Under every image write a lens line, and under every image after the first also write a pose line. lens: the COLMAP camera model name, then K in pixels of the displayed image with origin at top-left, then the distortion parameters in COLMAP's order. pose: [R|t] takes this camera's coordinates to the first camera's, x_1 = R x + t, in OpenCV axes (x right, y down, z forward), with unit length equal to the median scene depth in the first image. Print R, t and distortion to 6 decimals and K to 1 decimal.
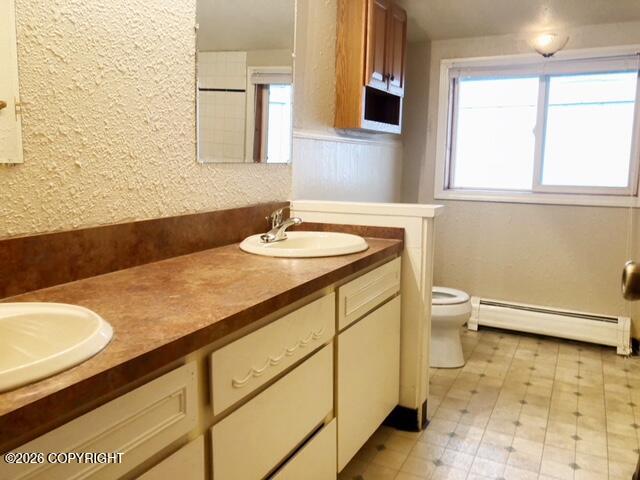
lens RADIAL K [[528.8, 0, 320.0], [0, 528.8, 240.0], [0, 0, 1]] dist [0.022292, -0.002207]
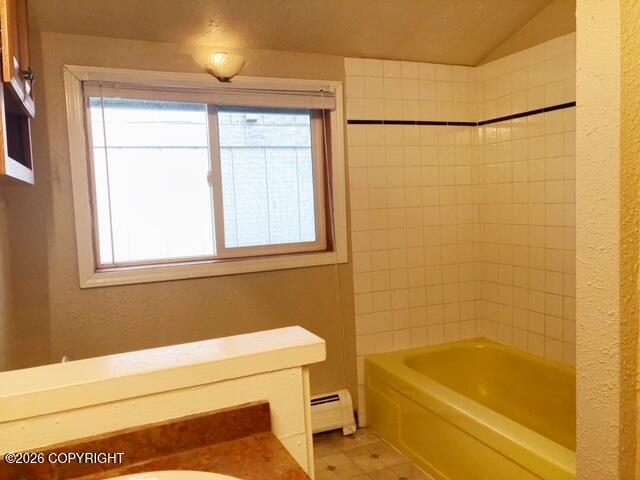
lens RADIAL K [[528.8, 0, 320.0], [0, 528.8, 240.0], [0, 0, 1]] dist [0.022292, -0.002207]
pose [[0.617405, -0.100540, 0.780194, -0.097972], [0.164555, 0.986363, -0.003112, -0.099248], [-0.769241, 0.130306, 0.625530, 0.458431]]
